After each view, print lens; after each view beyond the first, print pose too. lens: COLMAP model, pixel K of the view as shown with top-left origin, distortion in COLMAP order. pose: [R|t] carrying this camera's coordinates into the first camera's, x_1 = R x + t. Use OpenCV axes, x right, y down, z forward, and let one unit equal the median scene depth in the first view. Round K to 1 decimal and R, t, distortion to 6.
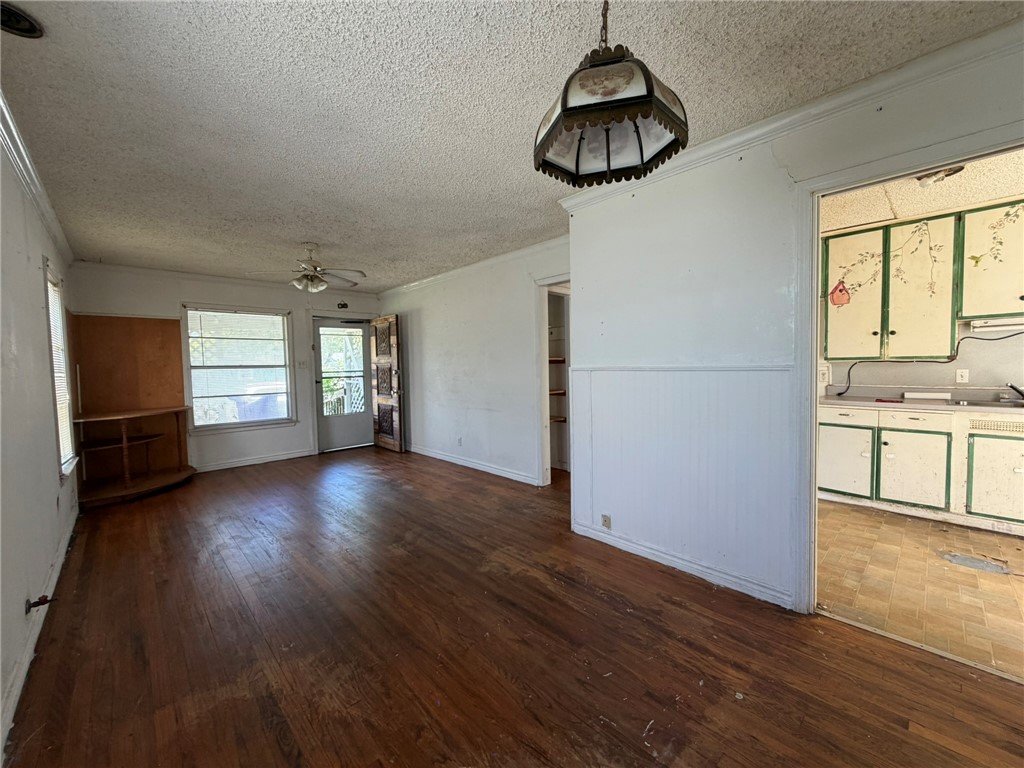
lens RADIAL K [[409.5, 0, 512.0], [0, 409.5, 384.0], [0, 0, 1]] dist [-0.000703, 0.000158]
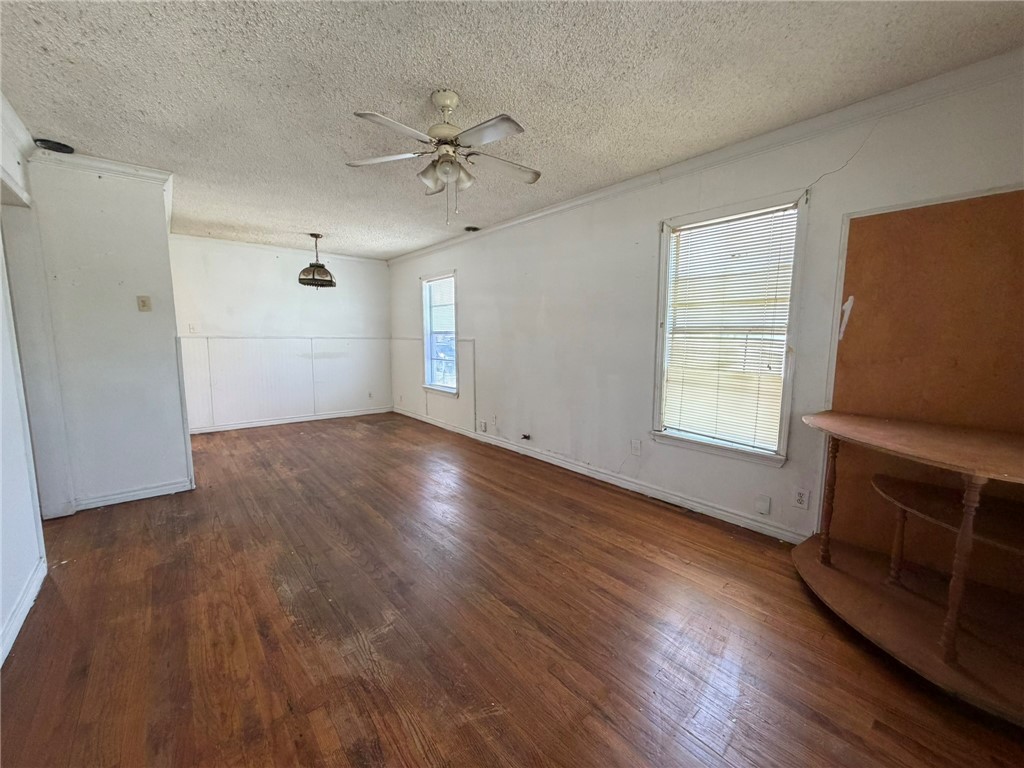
lens RADIAL K [[409.5, 0, 512.0], [0, 409.5, 384.0], [0, 0, 1]] dist [-0.000703, 0.000158]
pose [[-0.998054, 0.007755, 0.061870, -0.697238], [0.017858, 0.986221, 0.164465, -0.071217], [-0.059742, 0.165250, -0.984441, 1.809435]]
